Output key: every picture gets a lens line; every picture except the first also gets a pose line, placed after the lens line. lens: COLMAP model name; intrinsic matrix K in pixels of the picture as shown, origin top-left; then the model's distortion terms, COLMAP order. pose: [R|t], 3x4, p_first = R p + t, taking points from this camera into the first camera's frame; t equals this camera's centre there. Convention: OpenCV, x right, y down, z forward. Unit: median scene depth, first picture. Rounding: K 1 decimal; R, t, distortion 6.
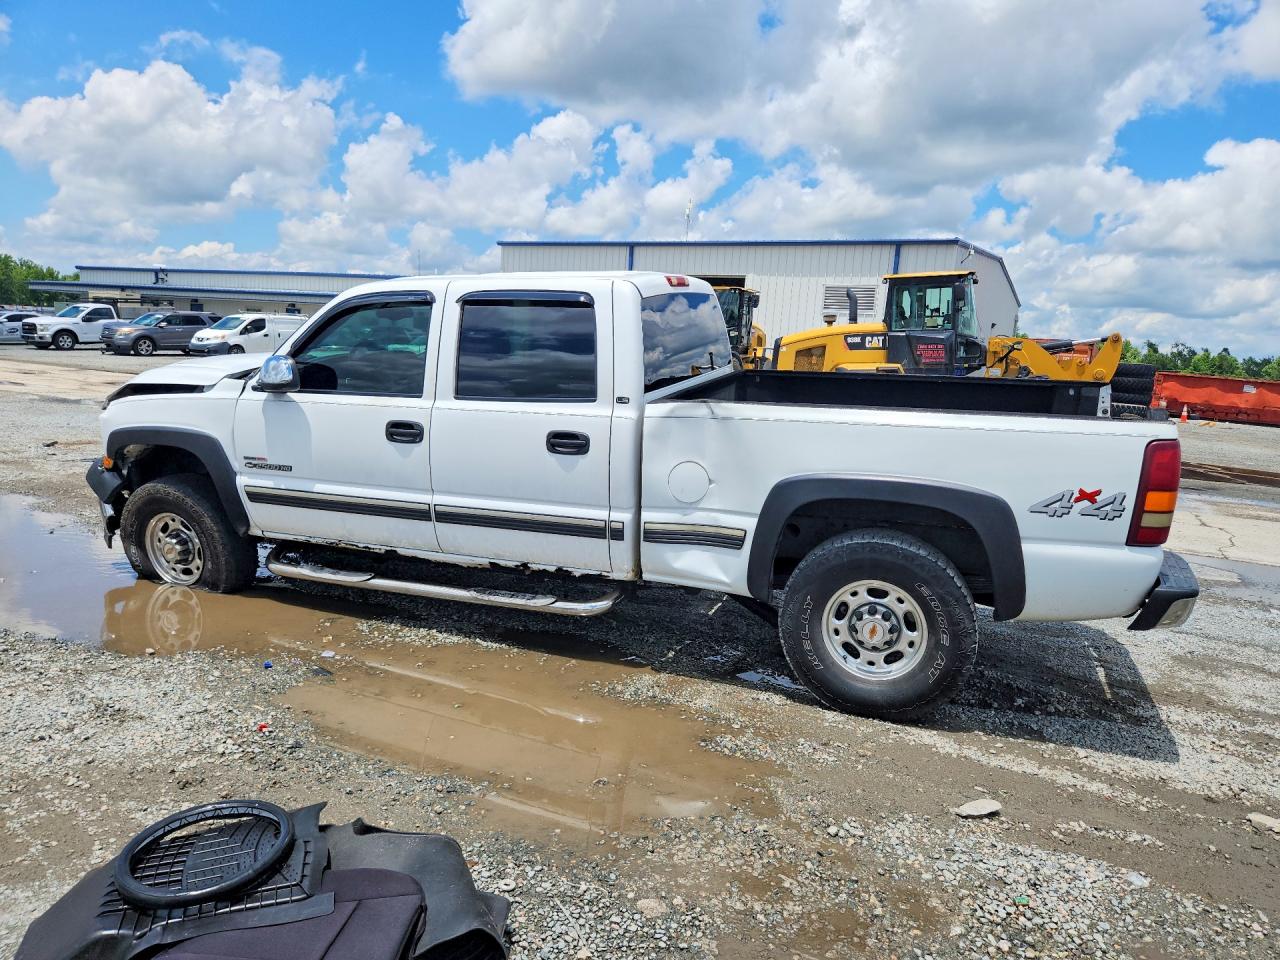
lens RADIAL K [[868.4, 0, 635.3], [0, 868.4, 473.9], [0, 0, 1]] dist [0.058221, -0.034067]
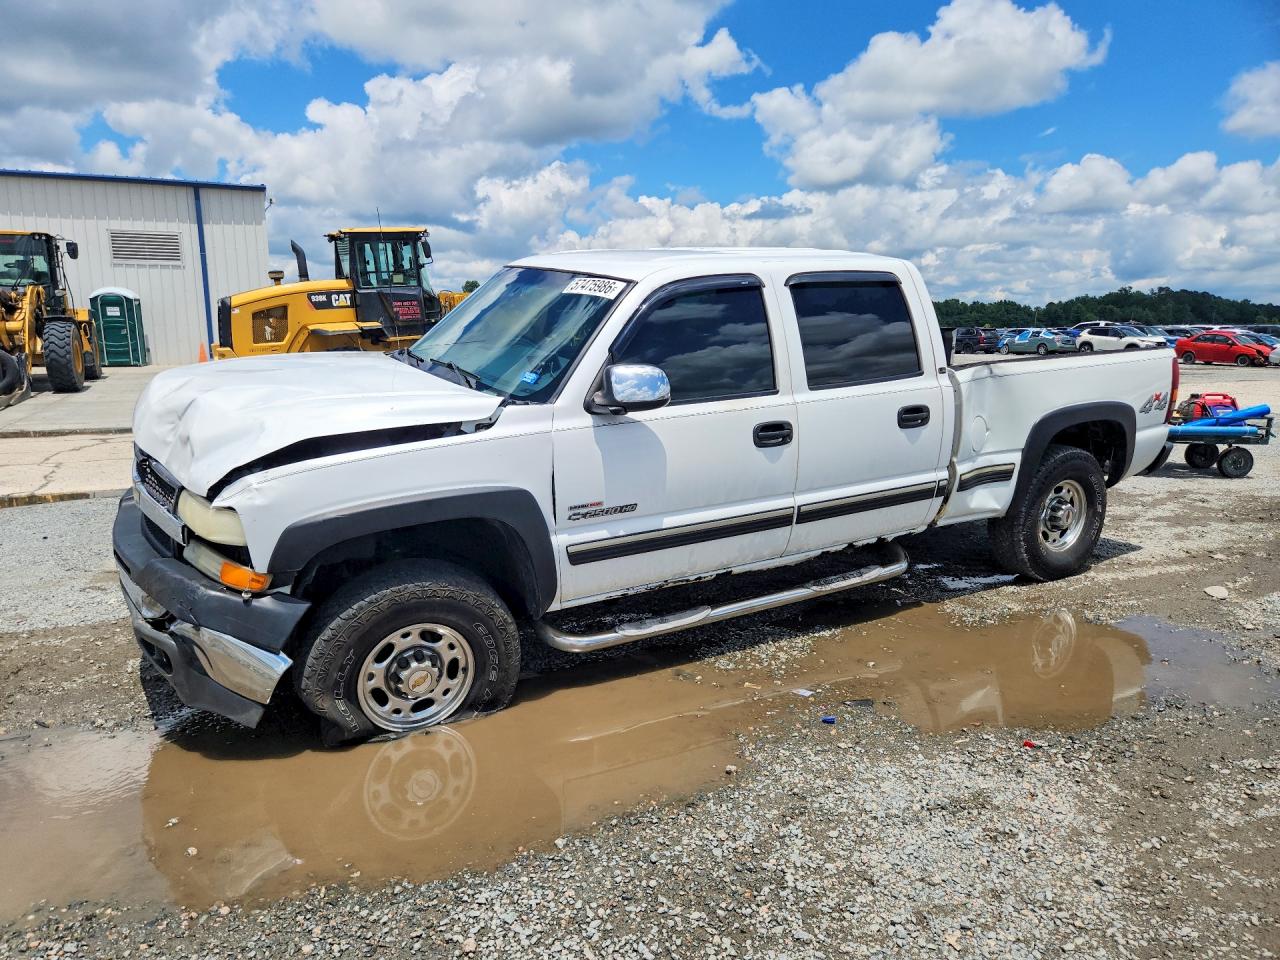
lens RADIAL K [[868.4, 0, 635.3], [0, 868.4, 492.7], [0, 0, 1]] dist [0.058221, -0.034067]
pose [[0.632308, -0.206863, 0.746589, -0.972615], [0.147871, 0.978200, 0.145801, -0.132147], [-0.760474, 0.018208, 0.649113, 0.497842]]
